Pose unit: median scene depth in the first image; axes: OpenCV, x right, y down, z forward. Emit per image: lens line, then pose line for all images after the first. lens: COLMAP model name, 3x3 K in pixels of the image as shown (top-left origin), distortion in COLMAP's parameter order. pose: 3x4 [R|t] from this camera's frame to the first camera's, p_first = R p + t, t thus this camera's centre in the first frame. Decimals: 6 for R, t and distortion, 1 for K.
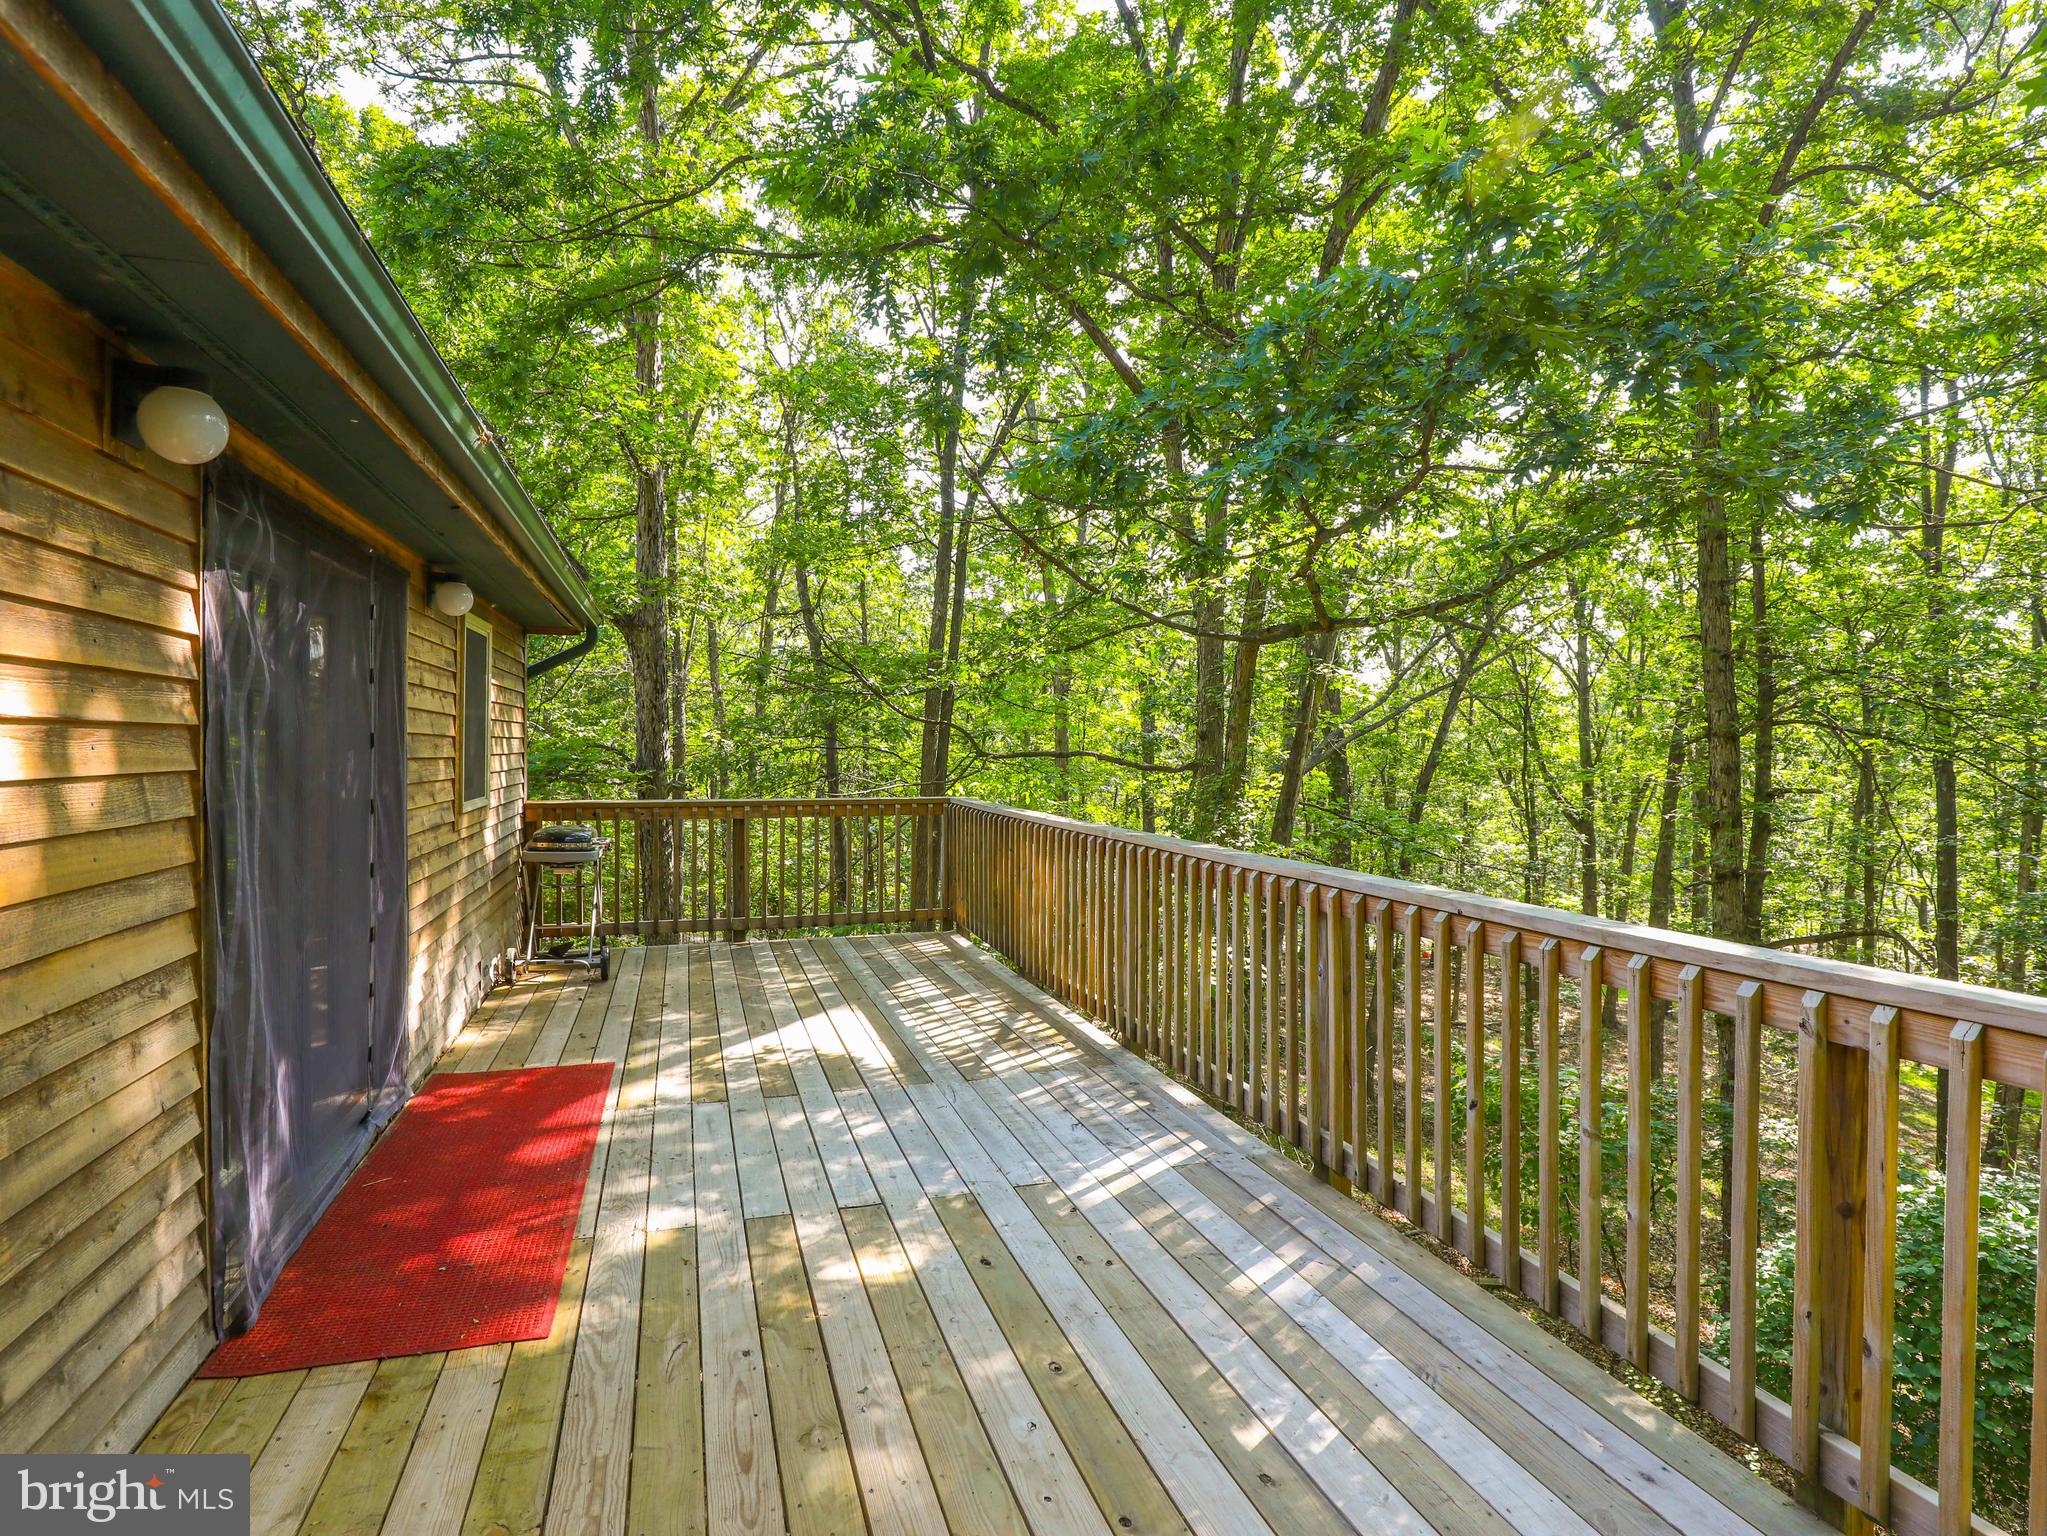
lens RADIAL K [[1062.9, 0, 1034.7], [0, 1062.9, 772.9], [0, 0, 1]] dist [-0.031898, 0.000169]
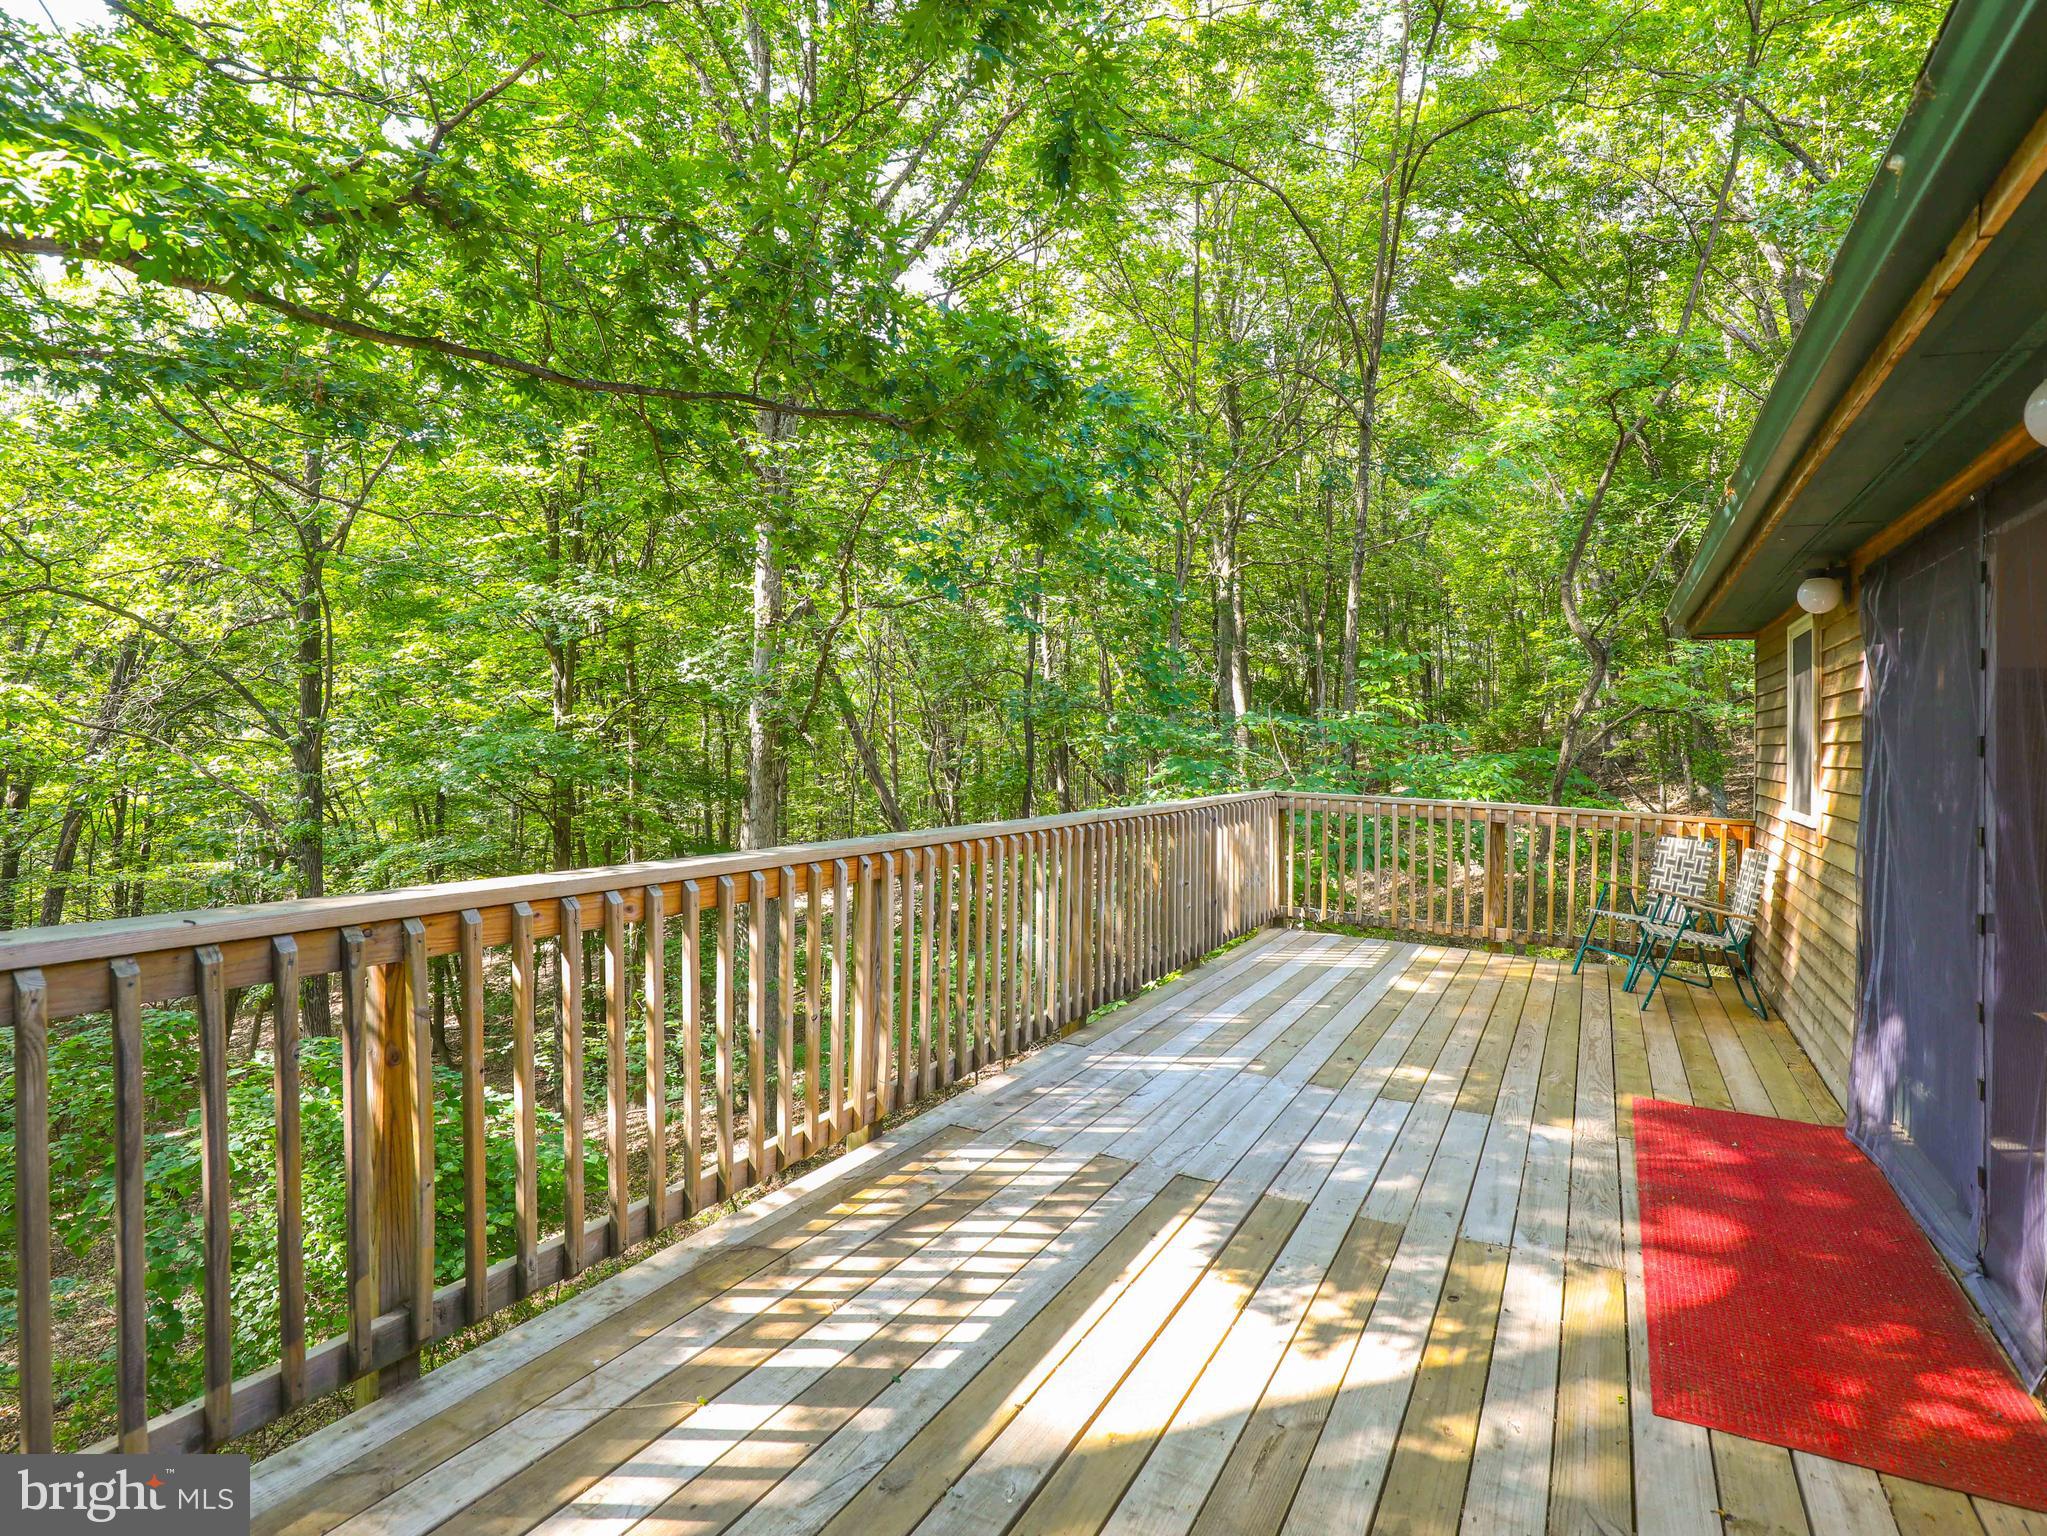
lens RADIAL K [[1062.9, 0, 1034.7], [0, 1062.9, 772.9], [0, 0, 1]] dist [-0.031898, 0.000169]
pose [[-0.689397, -0.052885, 0.722451, -0.594245], [-0.016798, 0.998230, 0.057043, -0.035896], [-0.724189, 0.027190, -0.689065, 1.703276]]
